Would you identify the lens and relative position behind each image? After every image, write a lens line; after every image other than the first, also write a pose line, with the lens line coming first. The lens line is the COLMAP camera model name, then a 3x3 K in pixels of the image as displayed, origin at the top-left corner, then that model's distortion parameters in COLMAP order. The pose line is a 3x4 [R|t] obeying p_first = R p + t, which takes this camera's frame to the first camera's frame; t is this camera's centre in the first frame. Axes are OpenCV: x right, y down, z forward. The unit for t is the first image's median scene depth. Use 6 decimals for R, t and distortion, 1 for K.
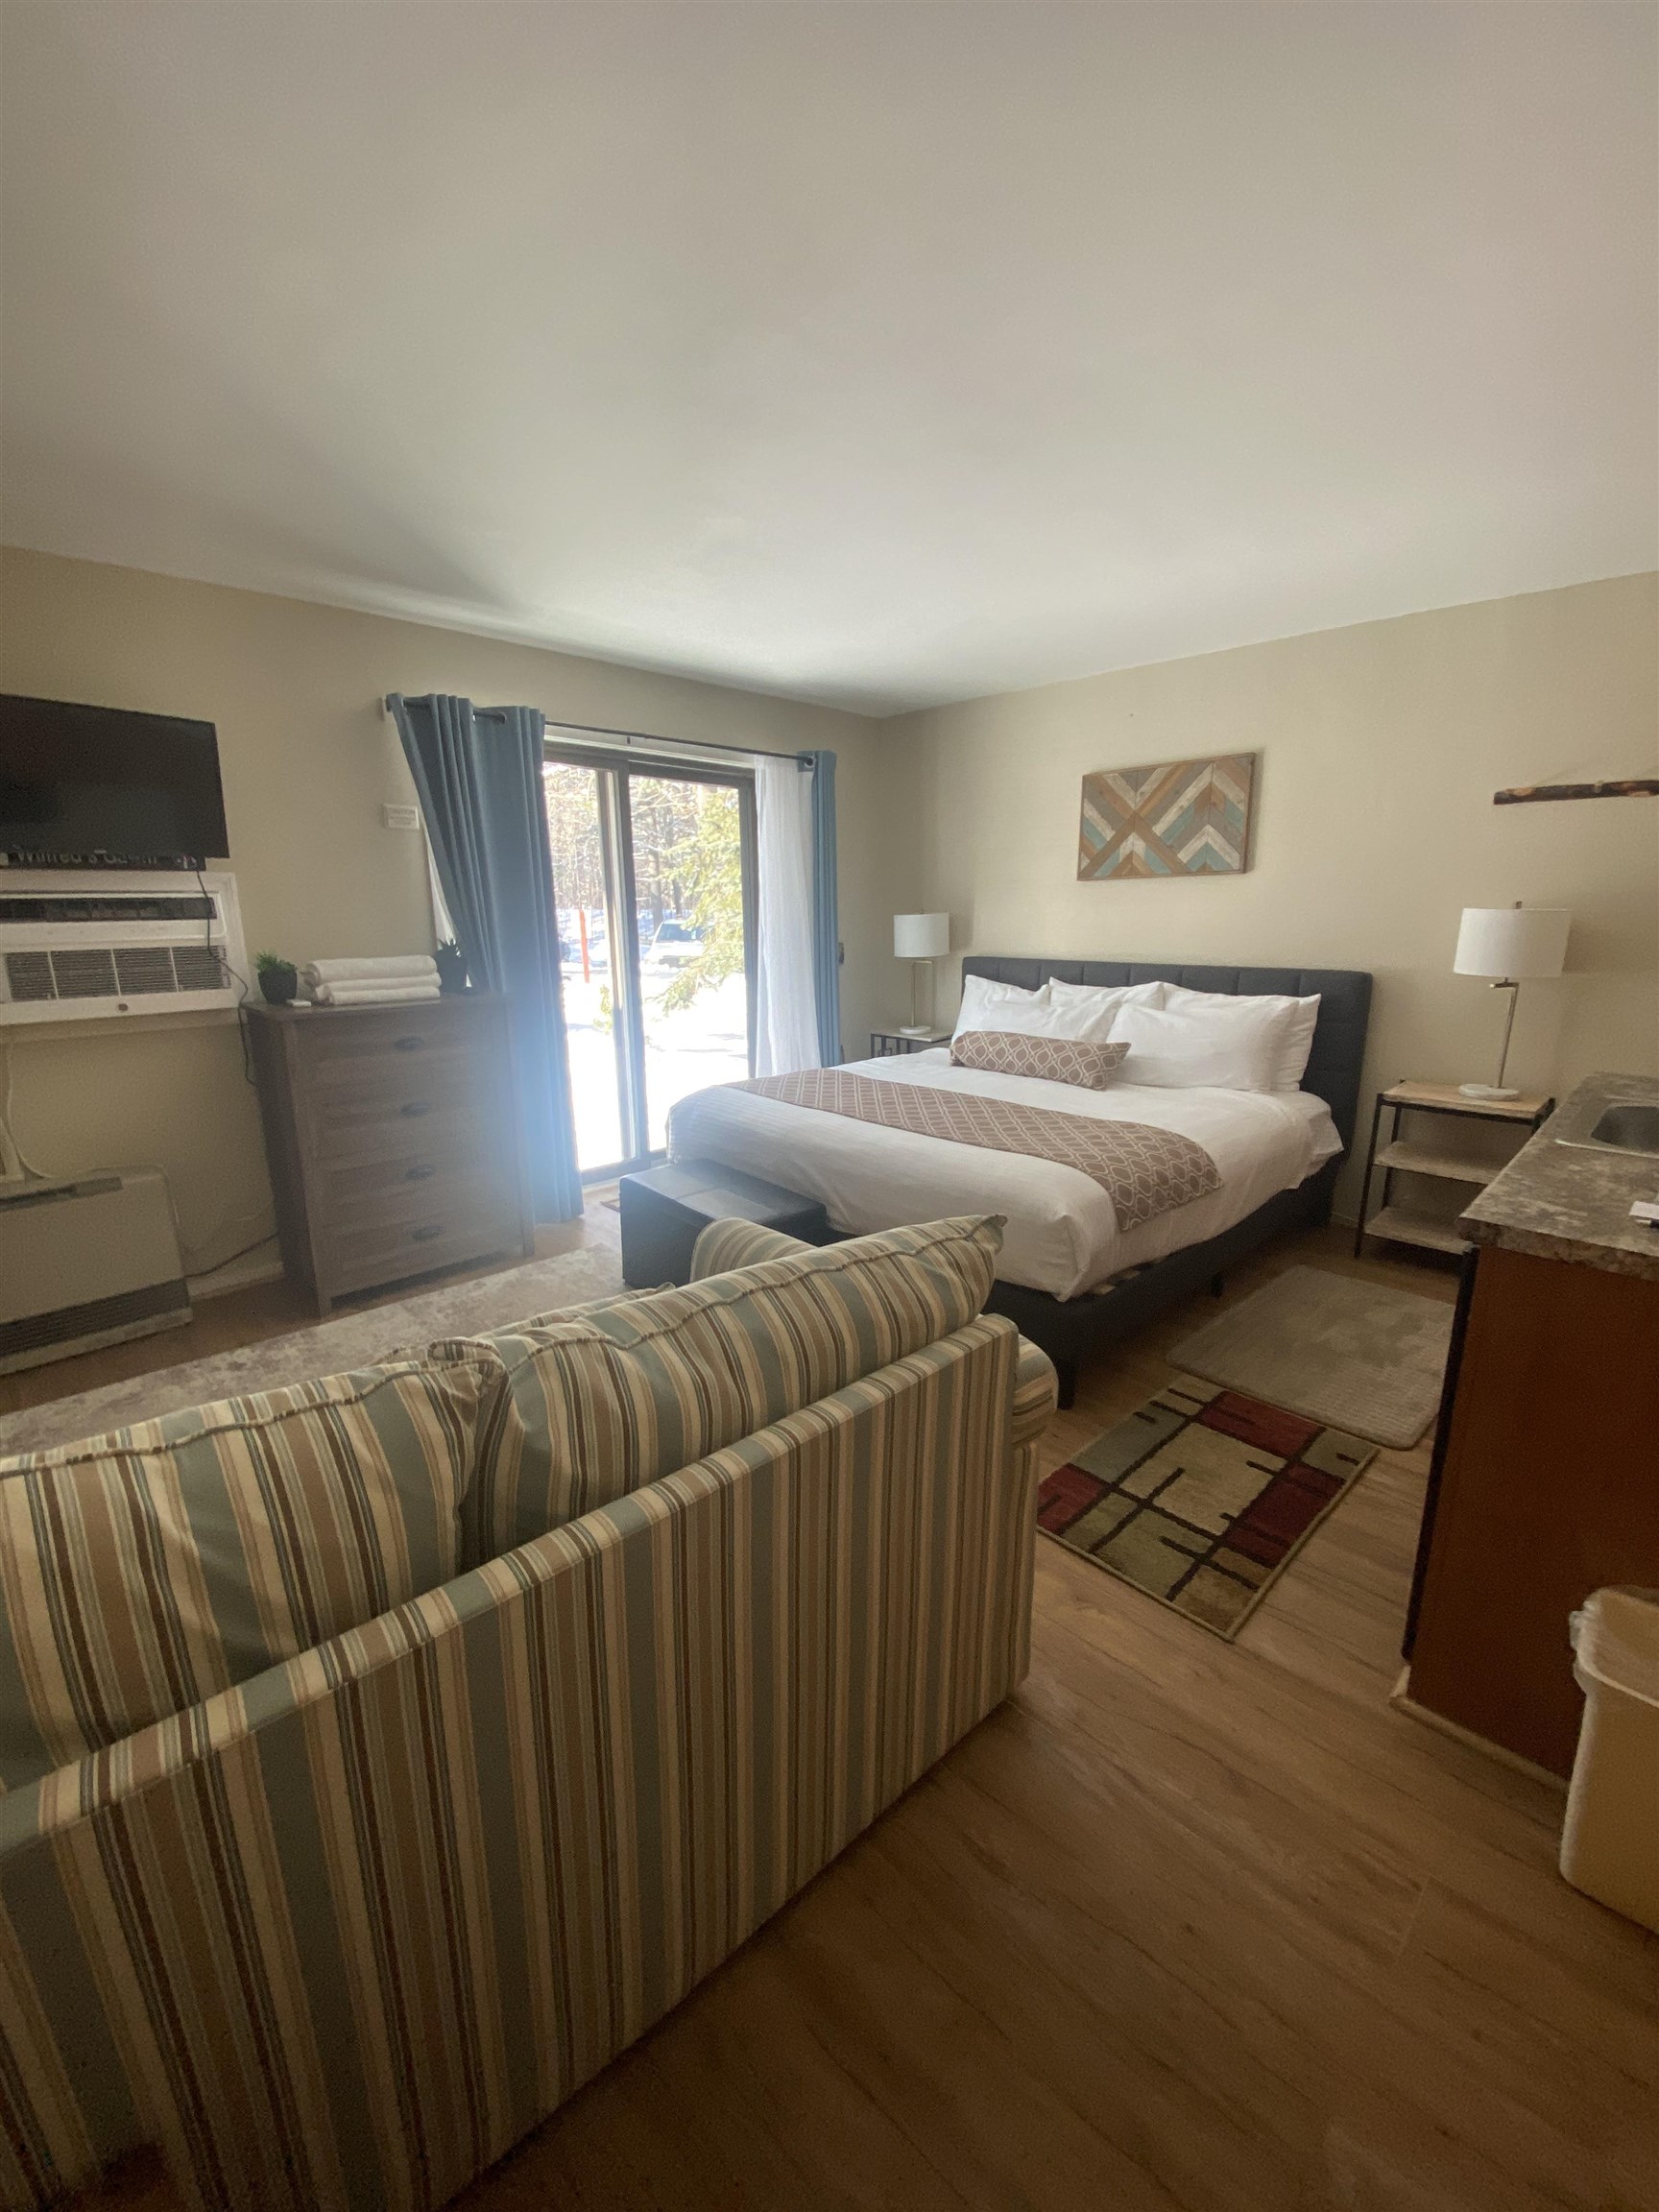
lens RADIAL K [[889.5, 0, 820.8], [0, 889.5, 1109.8], [0, 0, 1]] dist [-0.011689, -0.003797]
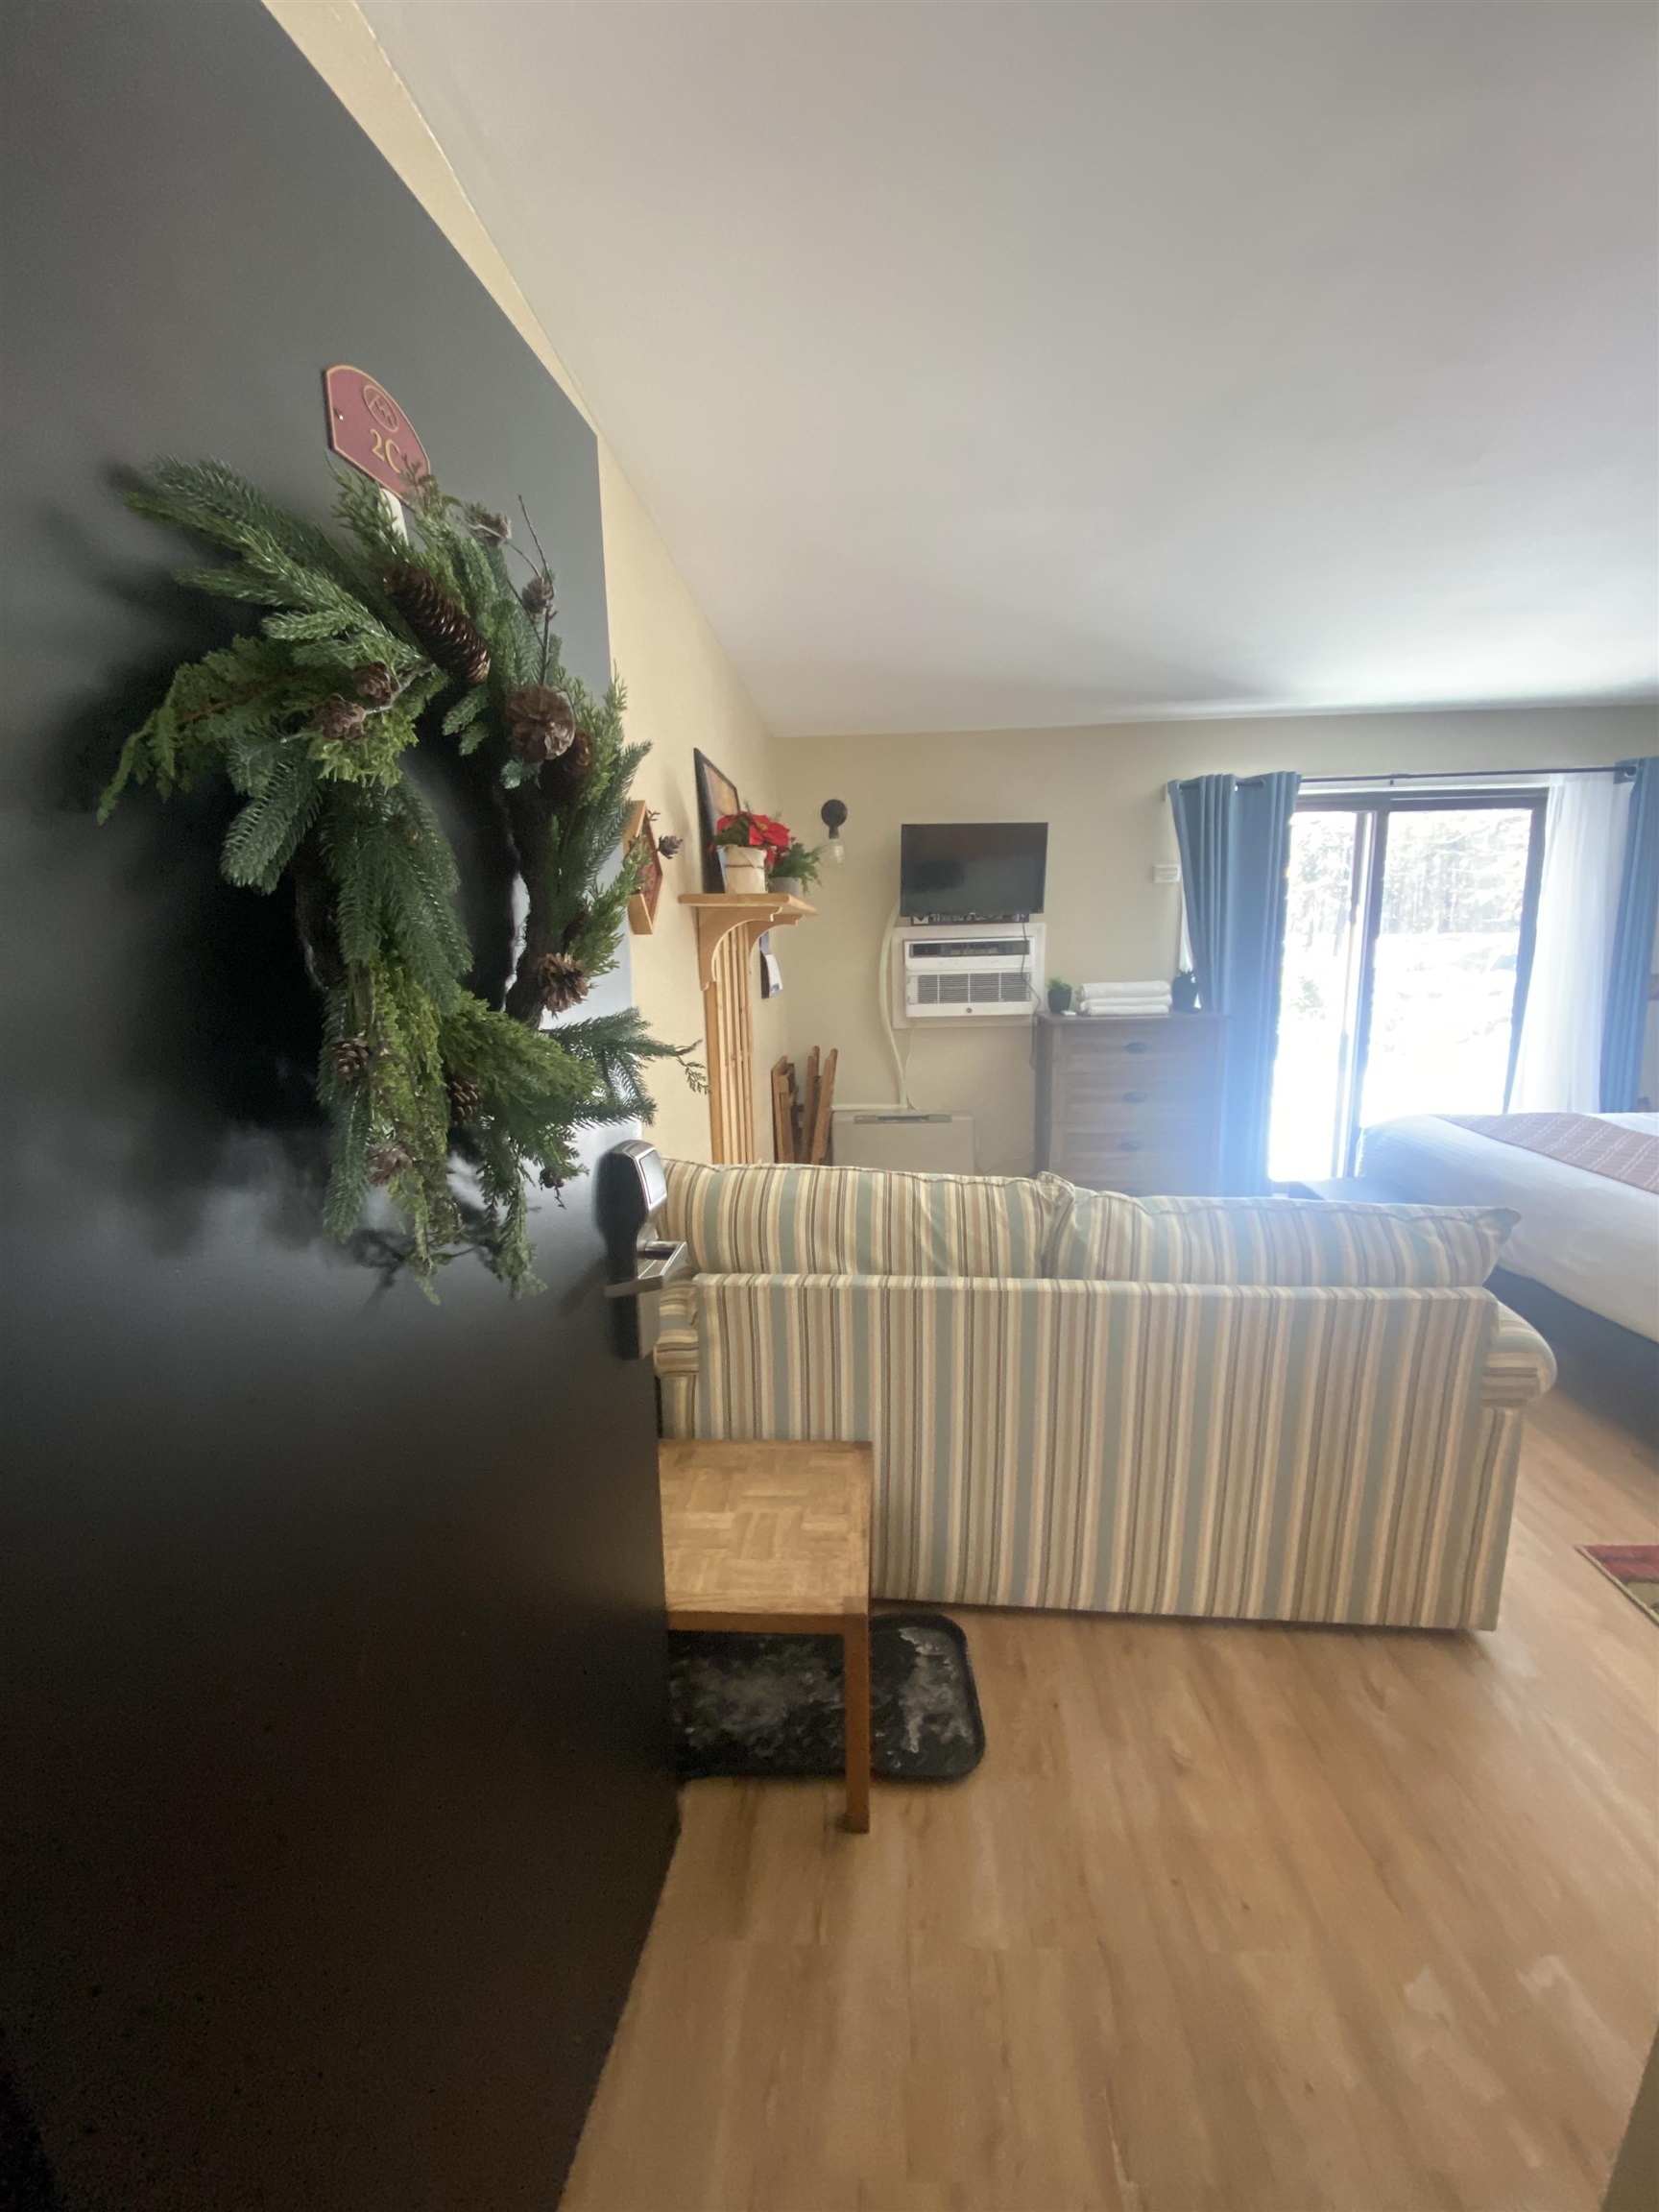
lens RADIAL K [[889.5, 0, 818.7], [0, 889.5, 1125.8], [0, 0, 1]] dist [-0.011689, -0.003797]
pose [[0.652821, 0.134423, -0.745490, 0.247326], [-0.142170, 0.988383, 0.053723, 0.040977], [0.744052, 0.070915, 0.664348, -0.247554]]
